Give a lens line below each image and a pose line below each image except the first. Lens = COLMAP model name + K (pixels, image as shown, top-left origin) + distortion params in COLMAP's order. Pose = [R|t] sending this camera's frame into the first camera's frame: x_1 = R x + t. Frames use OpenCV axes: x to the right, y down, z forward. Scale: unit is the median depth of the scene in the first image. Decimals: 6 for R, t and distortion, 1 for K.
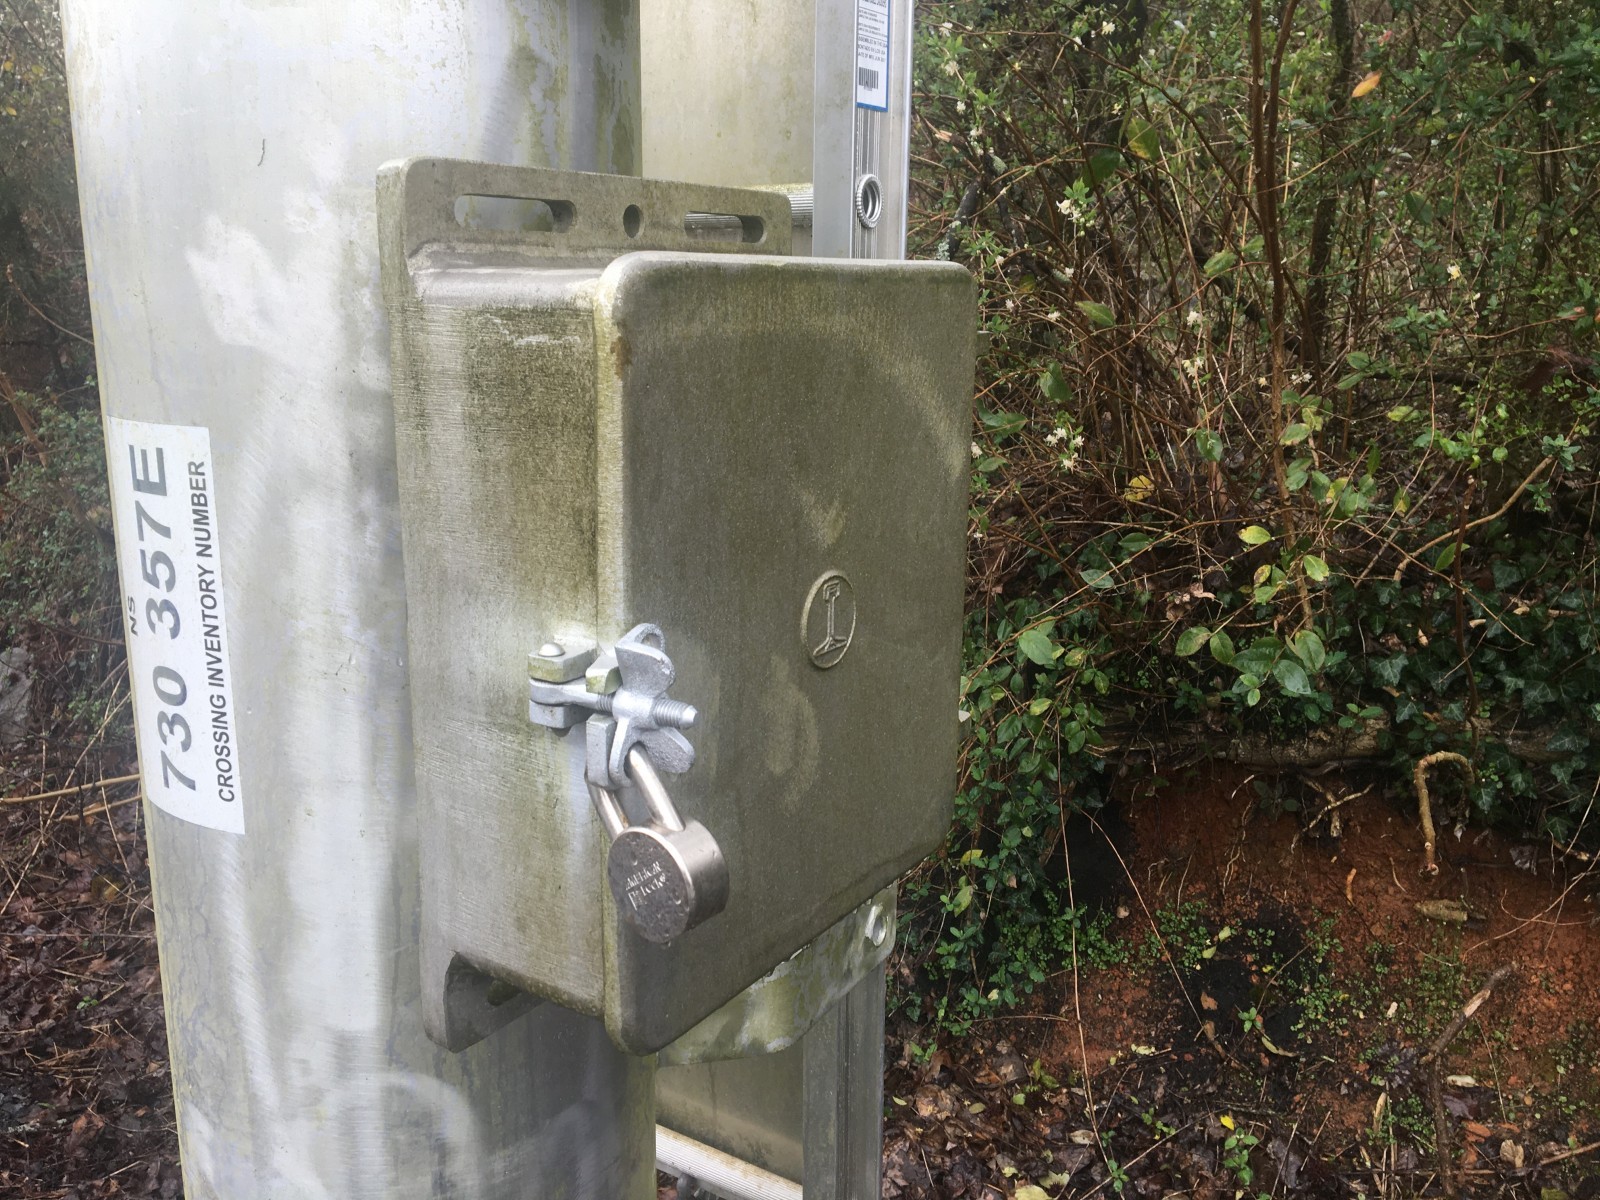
lens RADIAL K [[1356.0, 0, 789.9], [0, 1356.0, 606.1], [0, 0, 1]] dist [0.112985, -0.175459]
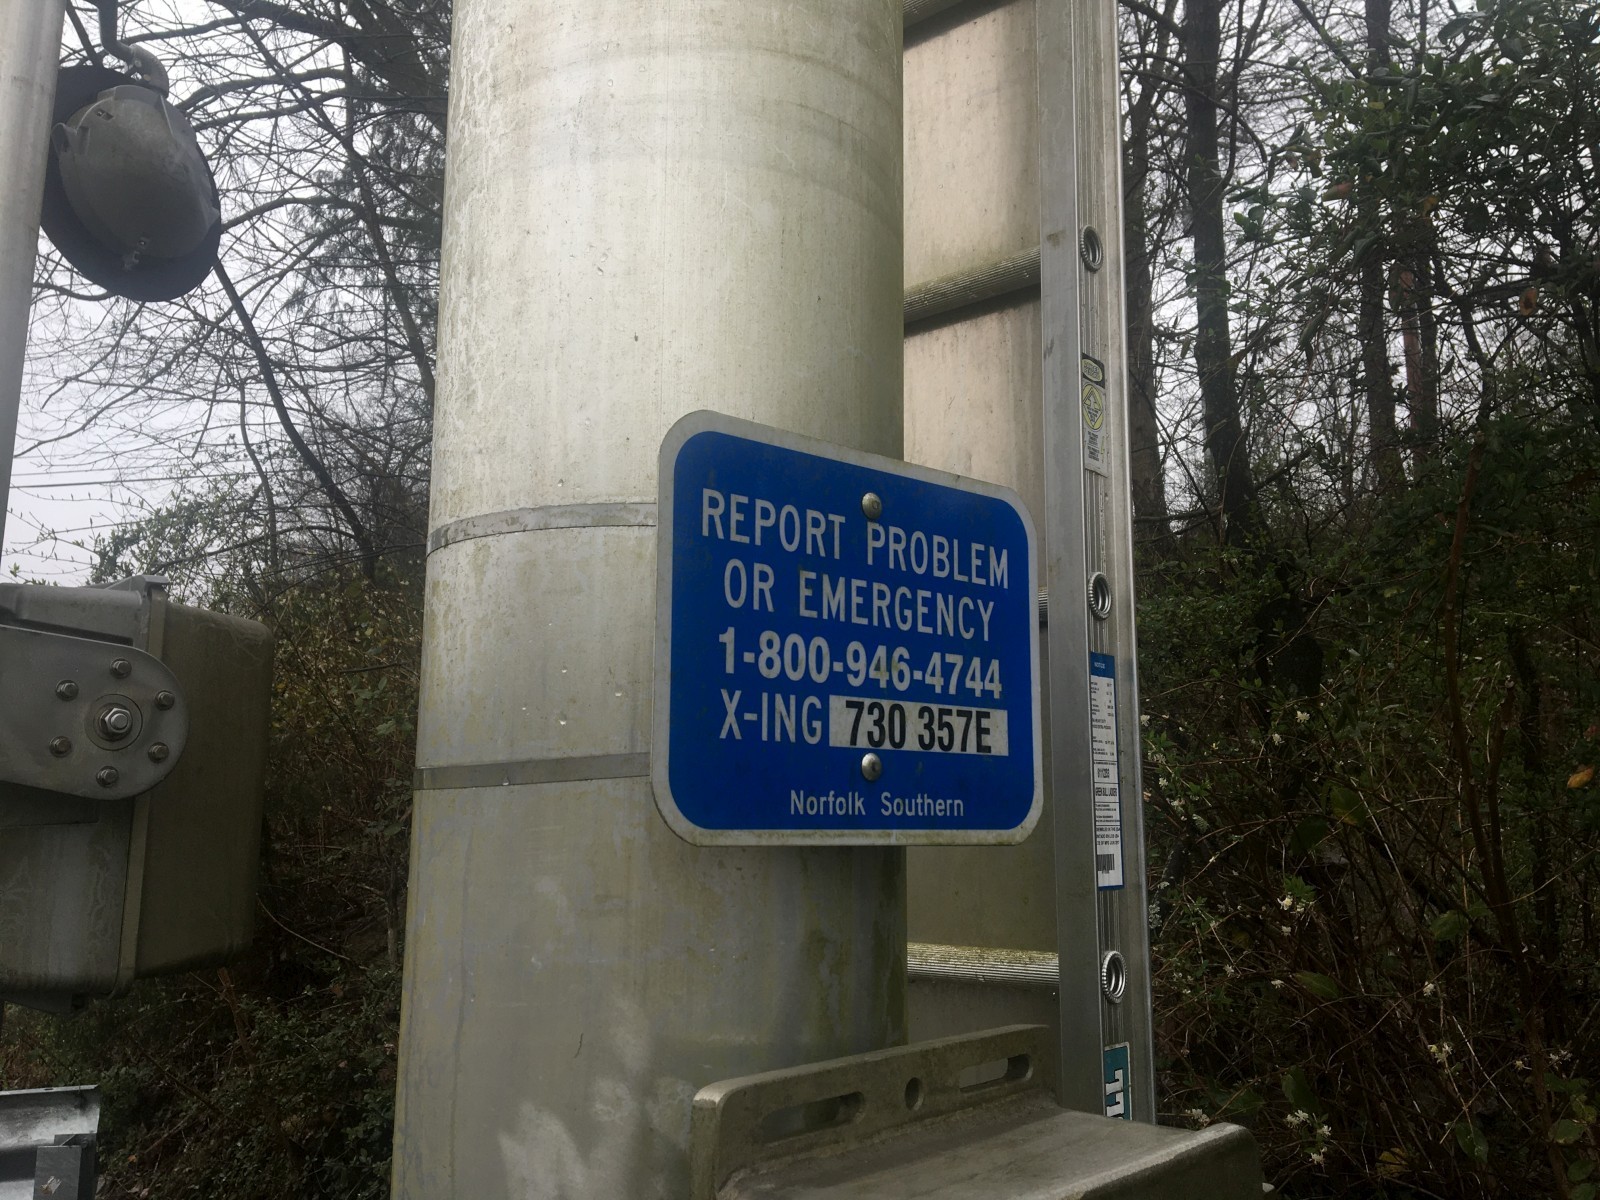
lens RADIAL K [[1356.0, 0, 789.9], [0, 1356.0, 606.1], [0, 0, 1]] dist [0.112985, -0.175459]
pose [[0.992710, -0.021583, -0.118579, -0.054928], [-0.024738, 0.926406, -0.375713, -0.165110], [0.117961, 0.375907, 0.919118, -0.068899]]
